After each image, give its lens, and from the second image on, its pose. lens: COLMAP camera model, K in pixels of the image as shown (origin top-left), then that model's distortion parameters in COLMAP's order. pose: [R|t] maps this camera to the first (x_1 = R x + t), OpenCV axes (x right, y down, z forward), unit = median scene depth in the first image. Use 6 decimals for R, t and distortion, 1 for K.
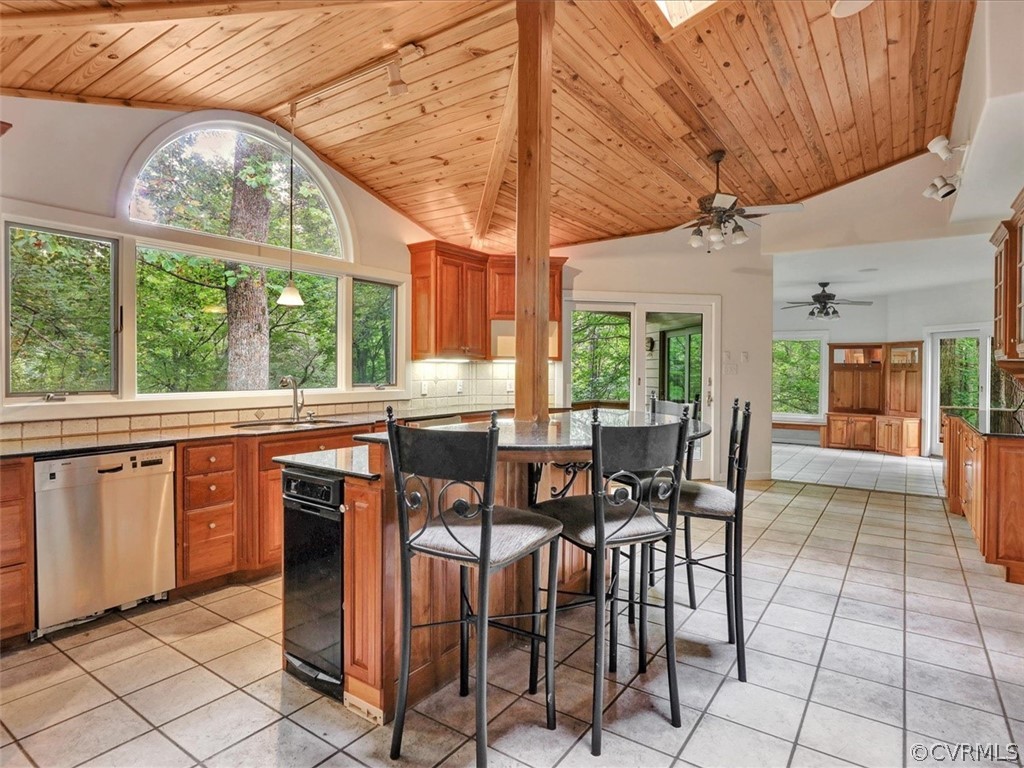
lens RADIAL K [[573.0, 0, 515.5], [0, 573.0, 376.0], [0, 0, 1]] dist [-0.004609, -0.001029]
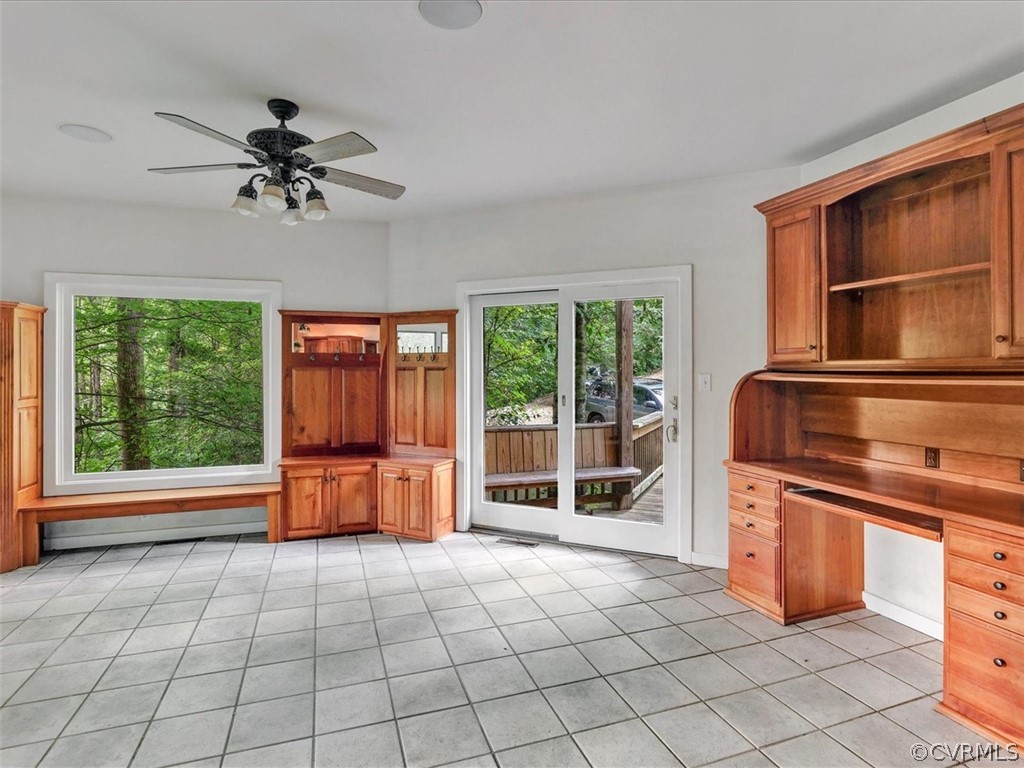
lens RADIAL K [[546.1, 0, 511.8], [0, 546.1, 372.3], [0, 0, 1]] dist [-0.037945, 0.017492]
pose [[0.588961, -0.010747, 0.808090, 0.320674], [0.013330, 0.999905, 0.003583, -0.005615], [-0.808052, 0.008661, 0.589048, 0.627417]]
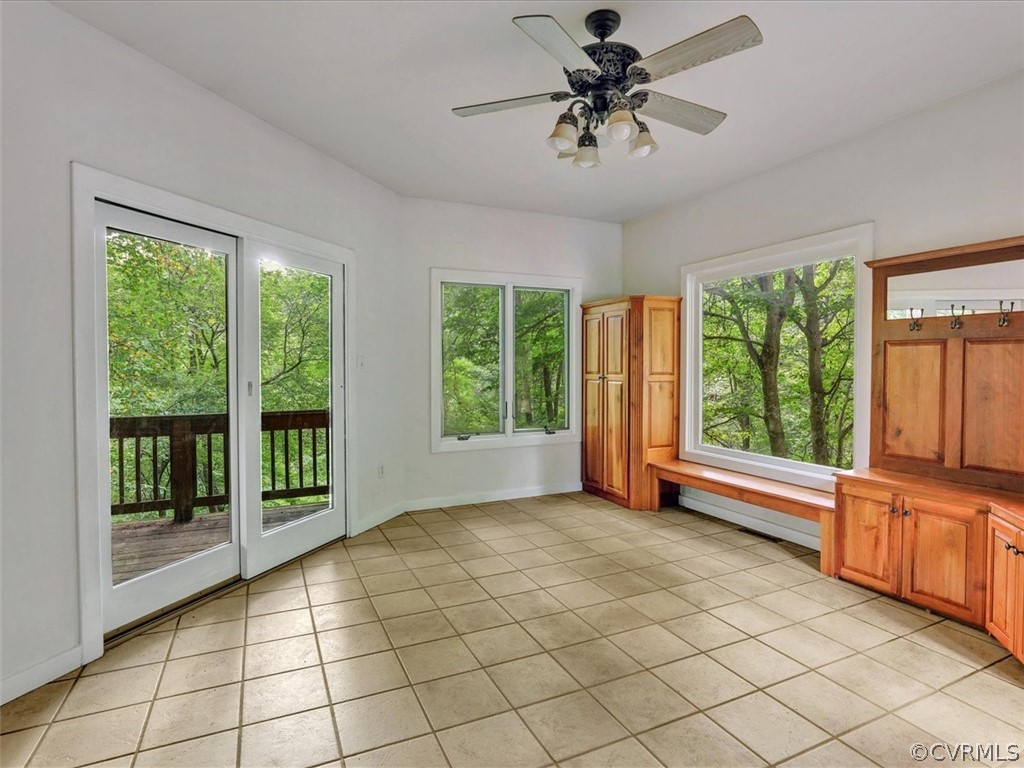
lens RADIAL K [[546.1, 0, 511.8], [0, 546.1, 372.3], [0, 0, 1]] dist [-0.037945, 0.017492]
pose [[0.863469, 0.002786, -0.504394, 0.557922], [-0.000980, 0.999992, 0.003847, 0.006997], [0.504400, -0.002828, 0.863465, 0.662505]]
